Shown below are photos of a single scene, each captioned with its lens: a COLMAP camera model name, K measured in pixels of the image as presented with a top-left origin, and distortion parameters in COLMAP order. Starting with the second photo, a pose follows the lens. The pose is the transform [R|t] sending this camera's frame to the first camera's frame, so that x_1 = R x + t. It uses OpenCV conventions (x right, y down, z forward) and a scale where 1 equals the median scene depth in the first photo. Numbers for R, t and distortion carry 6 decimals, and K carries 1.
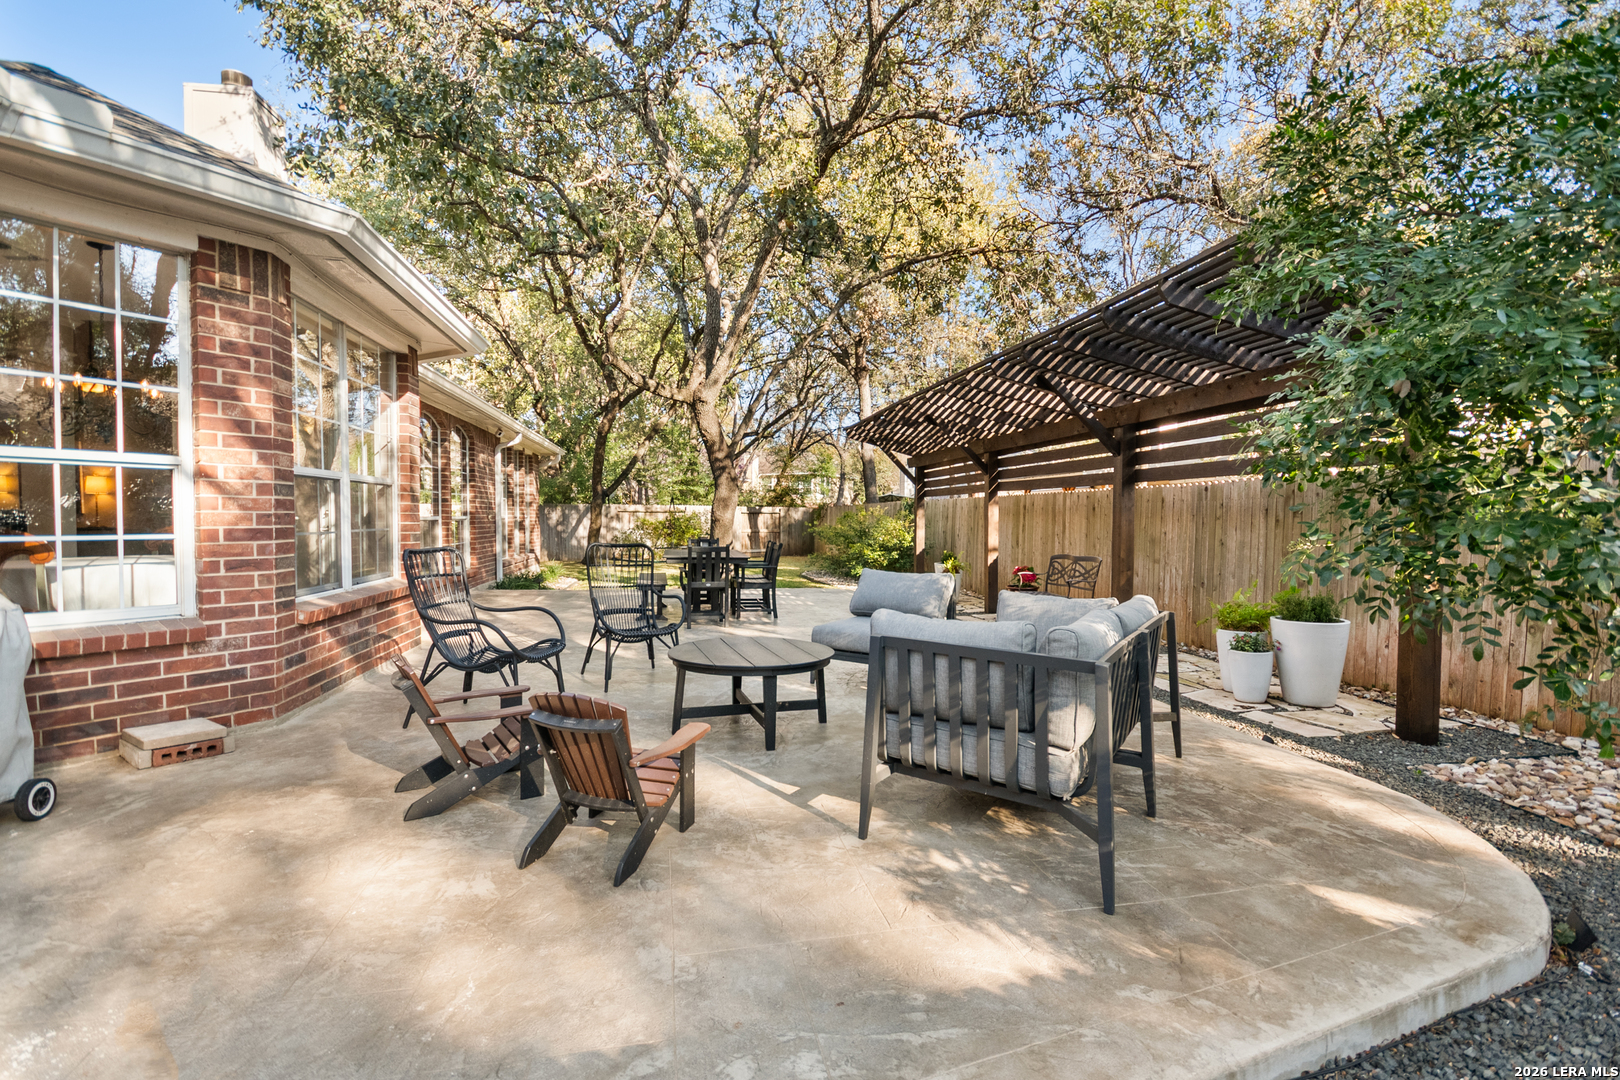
lens RADIAL K [[737.3, 0, 820.3], [0, 737.3, 537.4], [0, 0, 1]] dist [-0.002385, 0.000116]
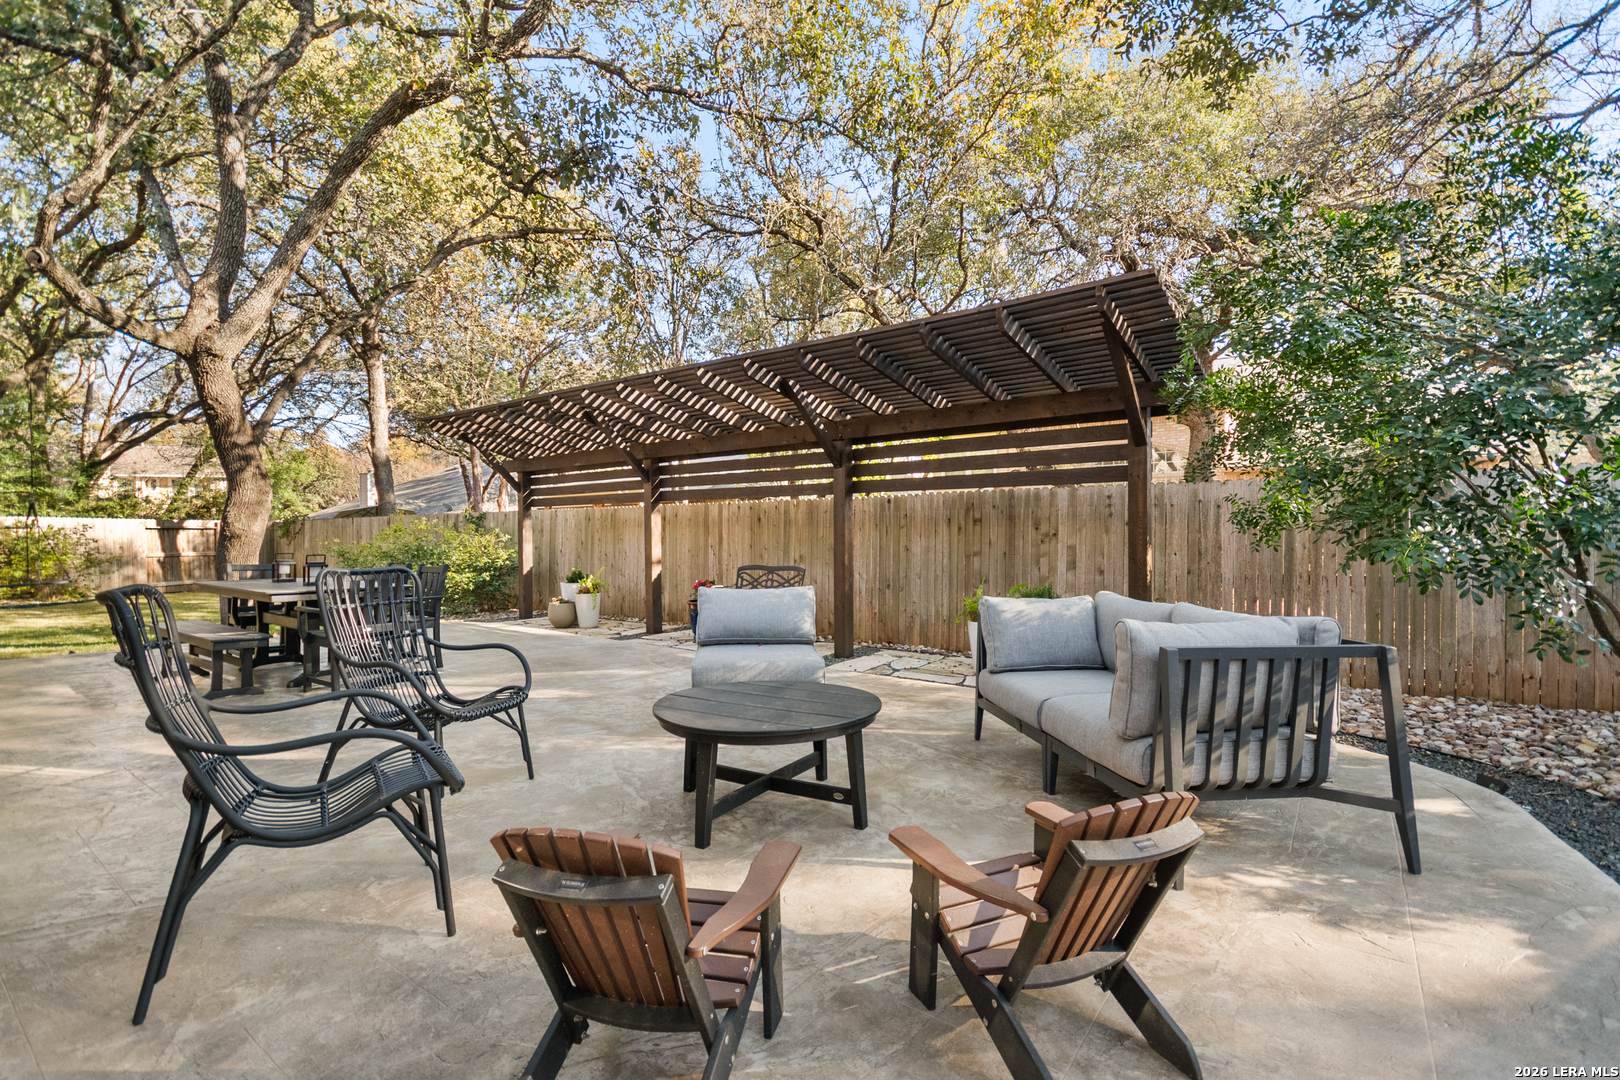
lens RADIAL K [[715.6, 0, 839.0], [0, 715.6, 541.2], [0, 0, 1]] dist [0.017221, -0.014960]
pose [[0.738068, -0.013245, 0.674596, -0.189482], [0.025622, 0.999636, -0.008406, 0.002802], [-0.674240, 0.023489, 0.738139, 0.157636]]
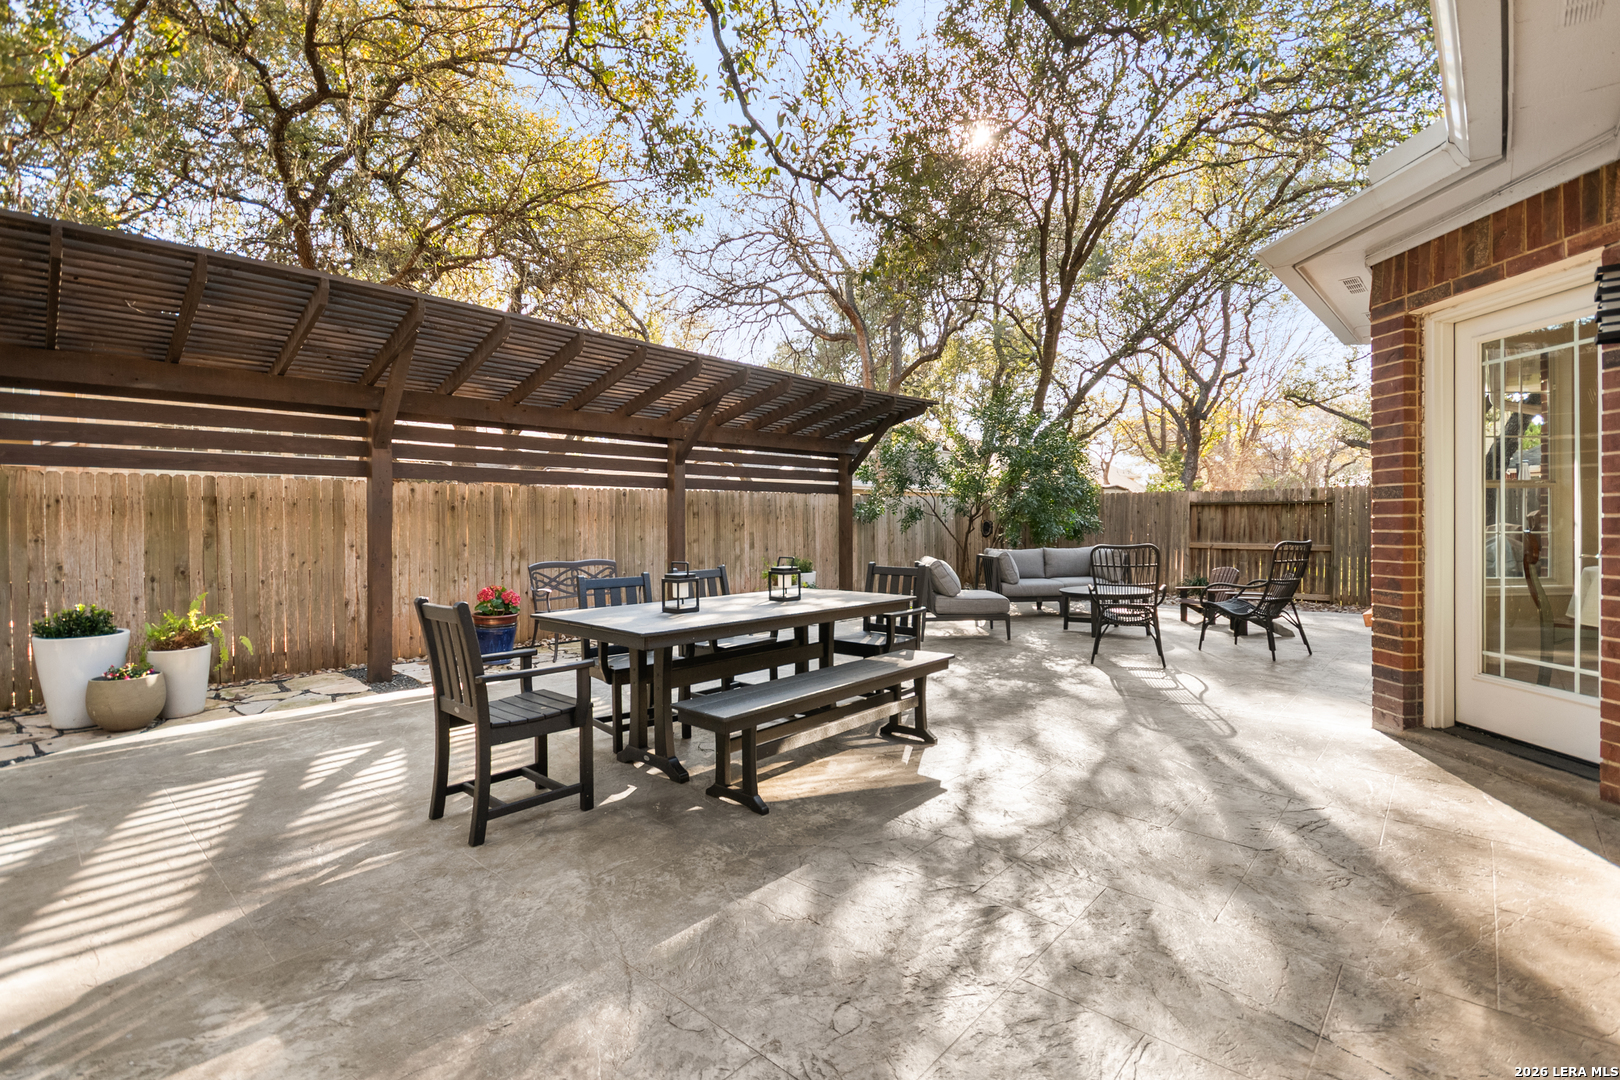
lens RADIAL K [[737.3, 0, 820.3], [0, 737.3, 537.4], [0, 0, 1]] dist [-0.002385, 0.000116]
pose [[-0.598349, -0.015804, 0.801079, -0.431178], [0.027156, 0.998831, 0.039988, -0.023968], [-0.800775, 0.045681, -0.597221, 0.989278]]
